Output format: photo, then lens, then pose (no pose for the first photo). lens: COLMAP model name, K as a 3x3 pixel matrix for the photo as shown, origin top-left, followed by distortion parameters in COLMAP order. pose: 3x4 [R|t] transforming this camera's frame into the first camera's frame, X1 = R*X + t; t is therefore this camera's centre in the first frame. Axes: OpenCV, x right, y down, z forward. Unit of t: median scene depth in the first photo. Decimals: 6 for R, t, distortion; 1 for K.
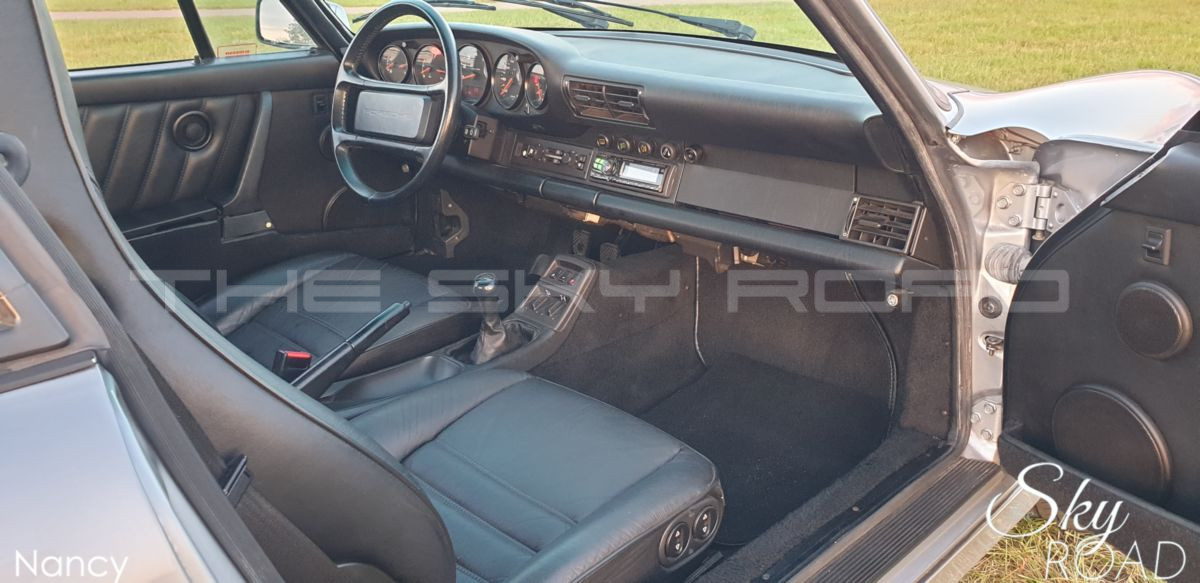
lens RADIAL K [[922.3, 0, 623.7], [0, 922.3, 268.3], [0, 0, 1]] dist [-0.016014, 0.004003]
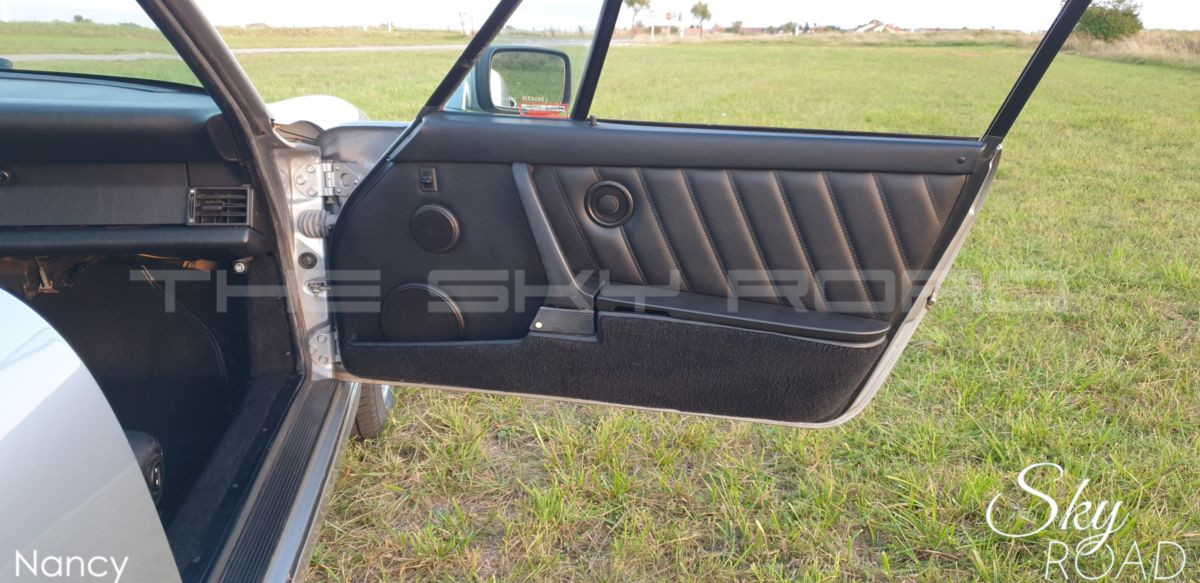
lens RADIAL K [[922.3, 0, 611.0], [0, 922.3, 284.7], [0, 0, 1]] dist [-0.016014, 0.004003]
pose [[0.604766, -0.187642, 0.773982, -0.354226], [0.224870, 0.972535, 0.060073, 0.091034], [-0.763997, 0.137715, 0.630352, -0.155983]]
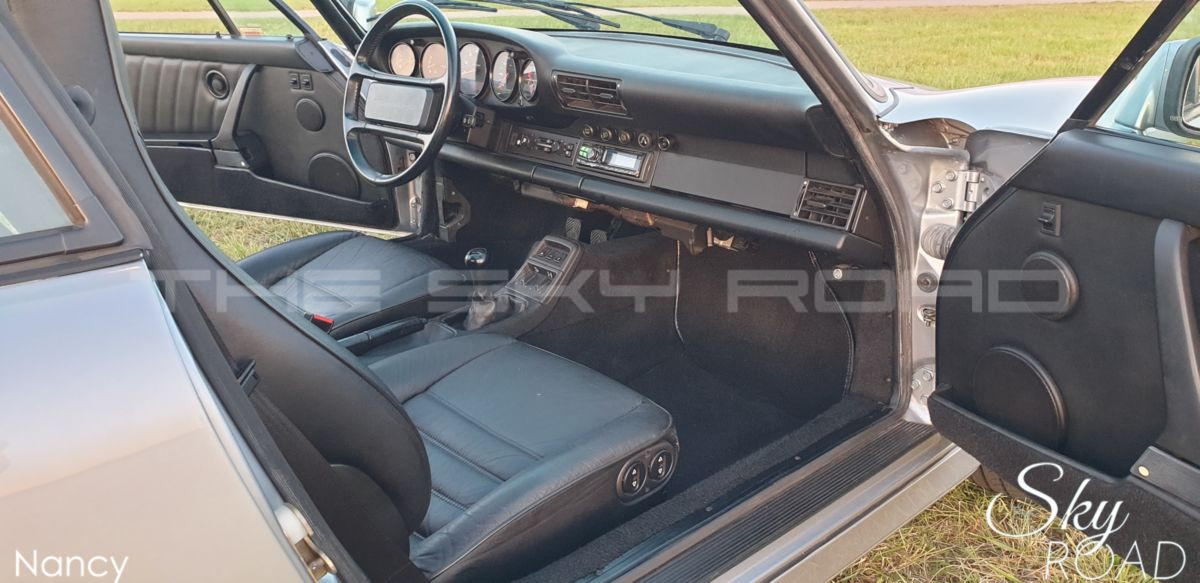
lens RADIAL K [[922.3, 0, 620.2], [0, 922.3, 263.2], [0, 0, 1]] dist [-0.016014, 0.004003]
pose [[0.999540, 0.019484, -0.023231, 0.052593], [-0.019823, 0.999699, -0.014449, 0.040954], [0.022943, 0.014903, 0.999626, -0.111589]]
